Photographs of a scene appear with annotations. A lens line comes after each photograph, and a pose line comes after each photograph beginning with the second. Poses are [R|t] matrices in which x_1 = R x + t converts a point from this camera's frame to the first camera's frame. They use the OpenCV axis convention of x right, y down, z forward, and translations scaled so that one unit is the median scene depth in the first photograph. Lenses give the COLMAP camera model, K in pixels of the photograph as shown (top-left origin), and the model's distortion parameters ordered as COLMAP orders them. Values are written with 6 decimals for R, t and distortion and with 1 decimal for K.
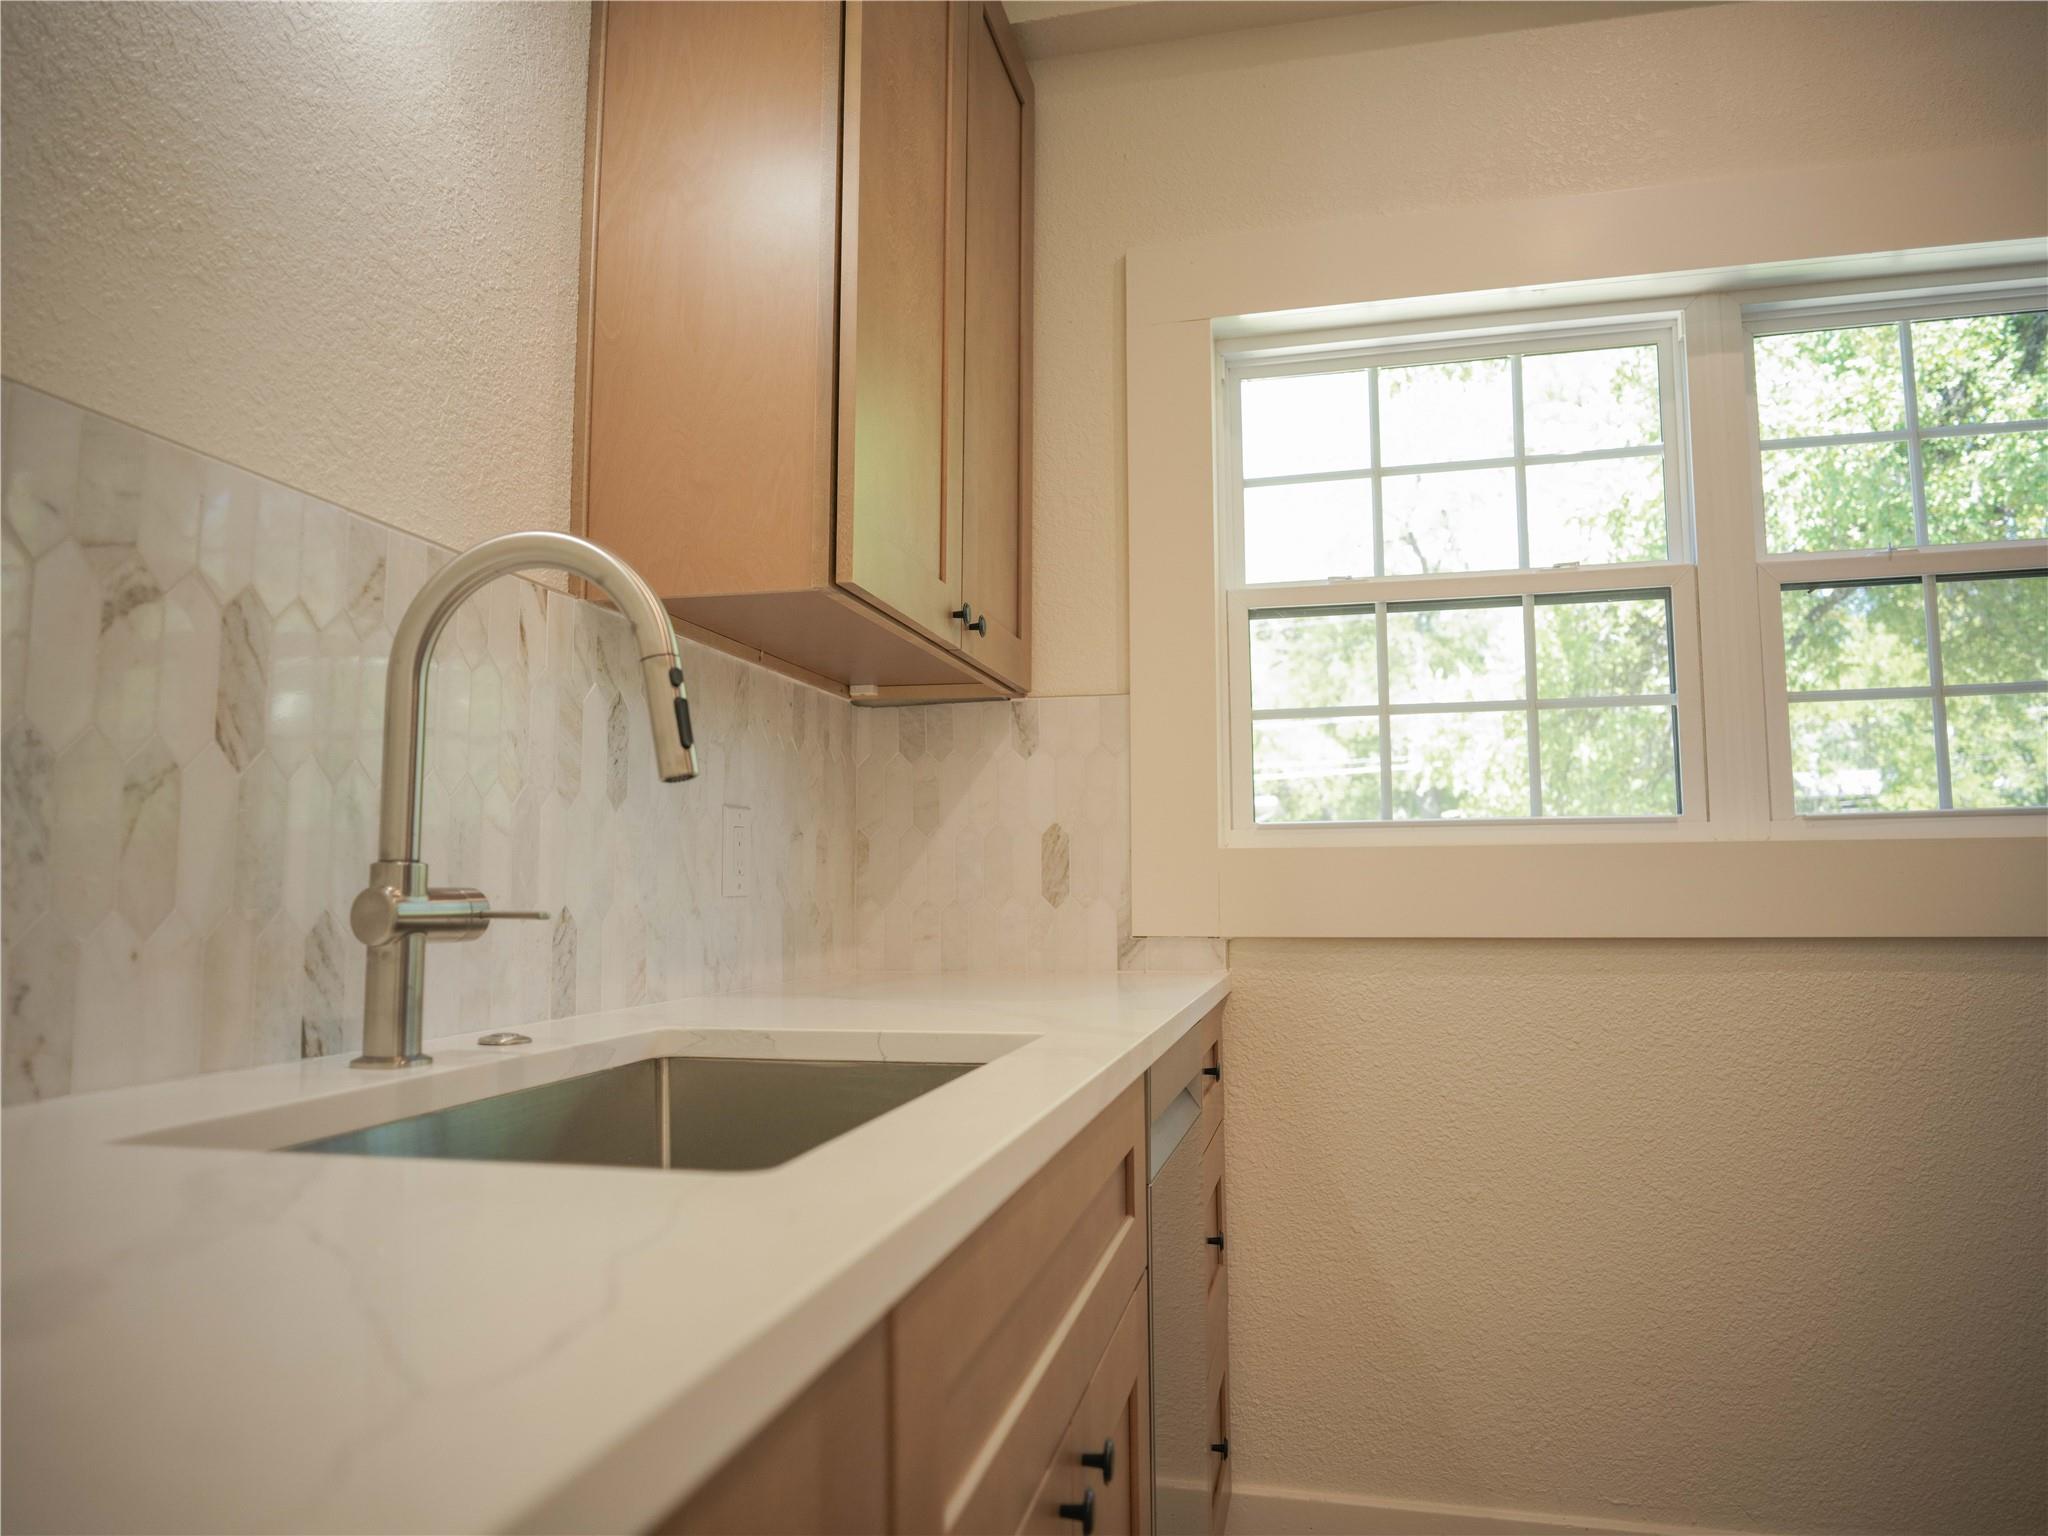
lens RADIAL K [[1337.1, 0, 1032.3], [0, 1337.1, 768.9], [0, 0, 1]] dist [-0.019010, -0.002713]
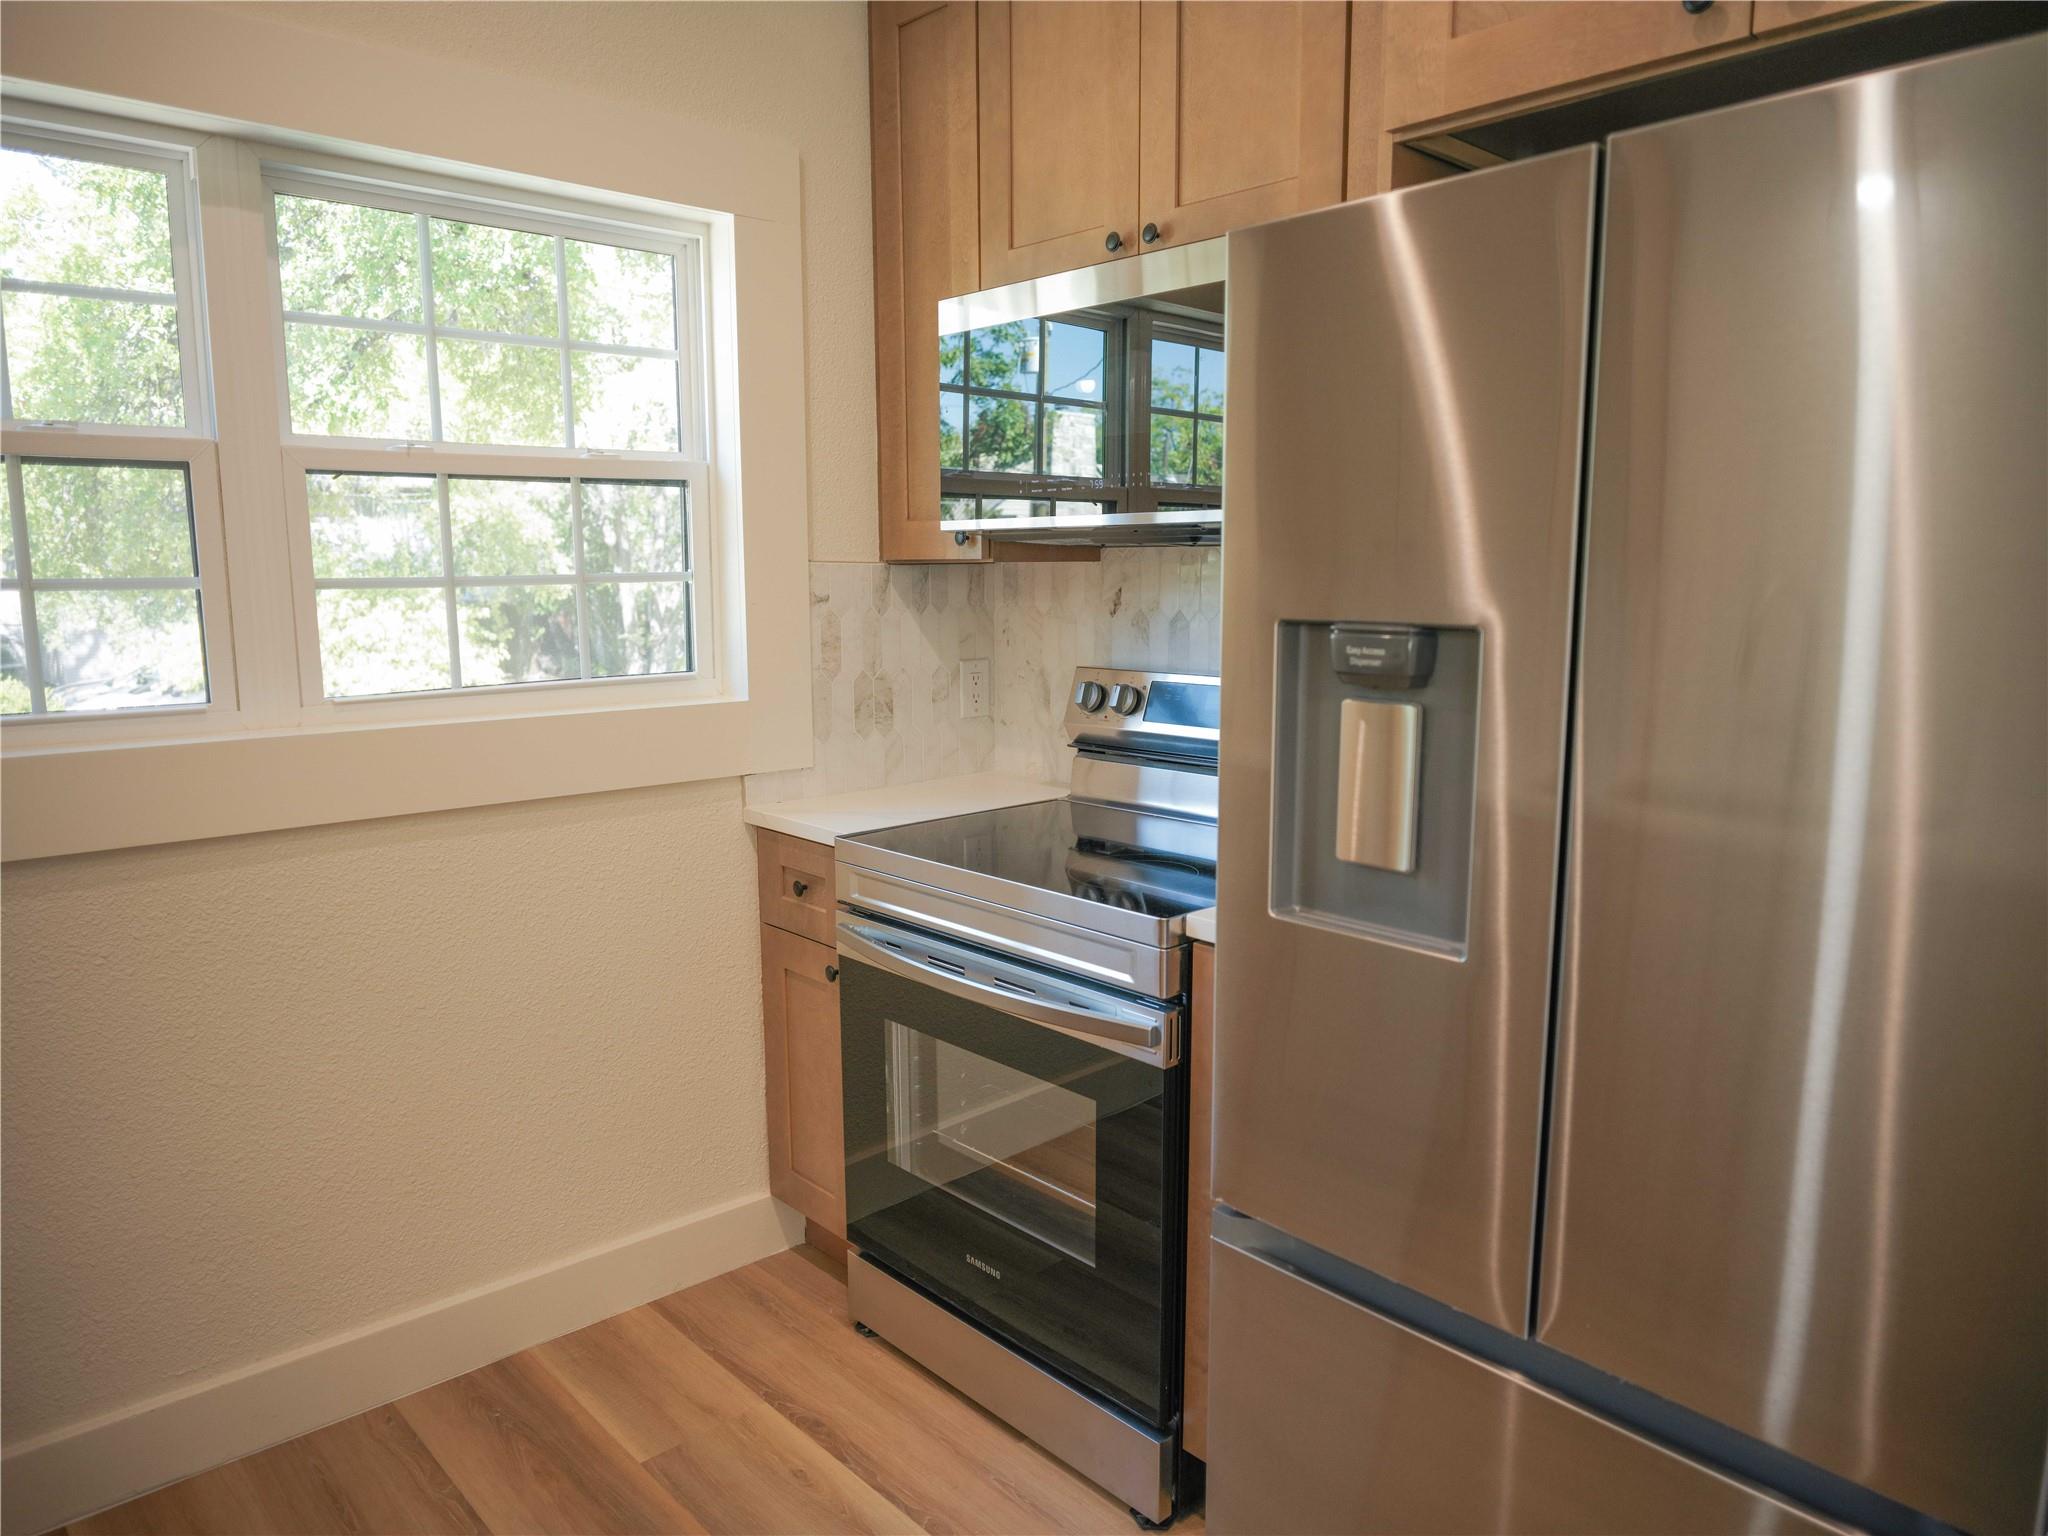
lens RADIAL K [[1337.1, 0, 1032.3], [0, 1337.1, 768.9], [0, 0, 1]] dist [-0.019010, -0.002713]
pose [[0.553981, -0.123106, 0.823377, 0.013393], [-0.078709, 0.976832, 0.199006, -0.156385], [-0.828800, -0.175053, 0.531457, -0.026117]]
